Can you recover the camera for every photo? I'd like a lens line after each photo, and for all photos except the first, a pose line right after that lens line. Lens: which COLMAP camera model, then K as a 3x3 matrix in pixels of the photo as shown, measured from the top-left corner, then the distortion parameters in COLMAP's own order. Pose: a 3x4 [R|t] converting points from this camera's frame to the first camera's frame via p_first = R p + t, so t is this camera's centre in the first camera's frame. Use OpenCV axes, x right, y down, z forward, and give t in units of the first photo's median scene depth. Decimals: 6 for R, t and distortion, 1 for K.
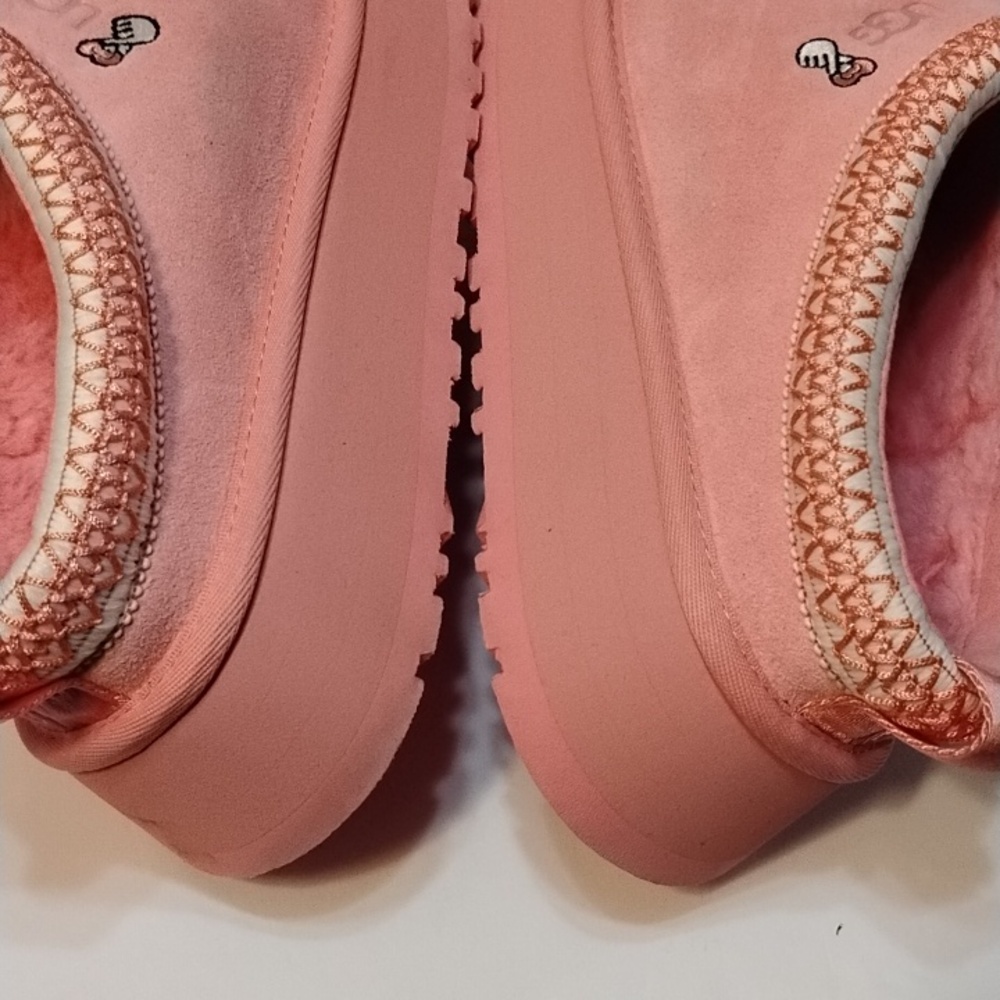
lens RADIAL K [[1833.1, 0, 500.0], [0, 1833.1, 500.0], [0, 0, 1]] dist [0.141795, -0.636737]
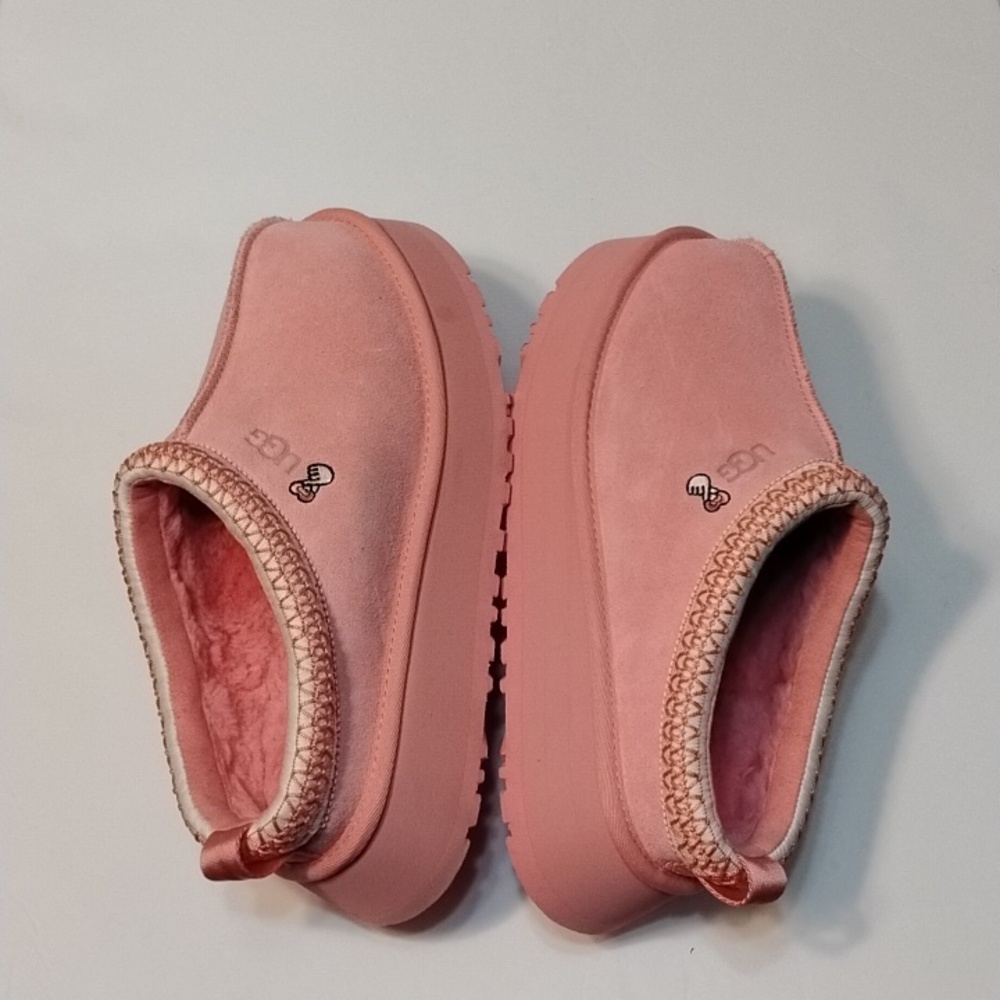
lens RADIAL K [[1833.1, 0, 500.0], [0, 1833.1, 500.0], [0, 0, 1]] dist [0.141795, -0.636737]
pose [[0.999309, 0.029696, -0.022374, 0.021618], [-0.025617, 0.986030, 0.164588, -0.557365], [0.026949, -0.163901, 0.986109, -0.821050]]
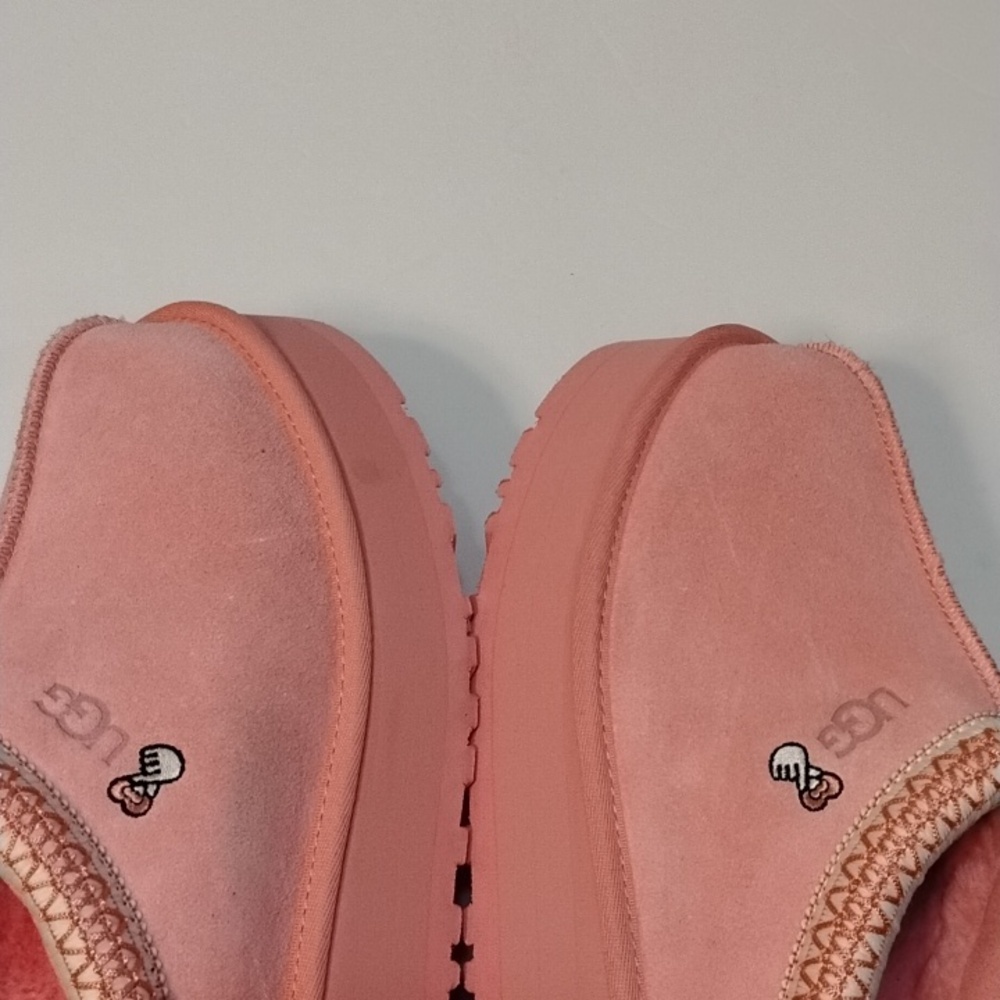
lens RADIAL K [[1833.1, 0, 500.0], [0, 1833.1, 500.0], [0, 0, 1]] dist [0.141795, -0.636737]
pose [[0.999435, 0.016704, 0.029154, -0.035403], [-0.020951, 0.988152, 0.152045, -0.602309], [-0.026269, -0.152570, 0.987944, -0.048908]]
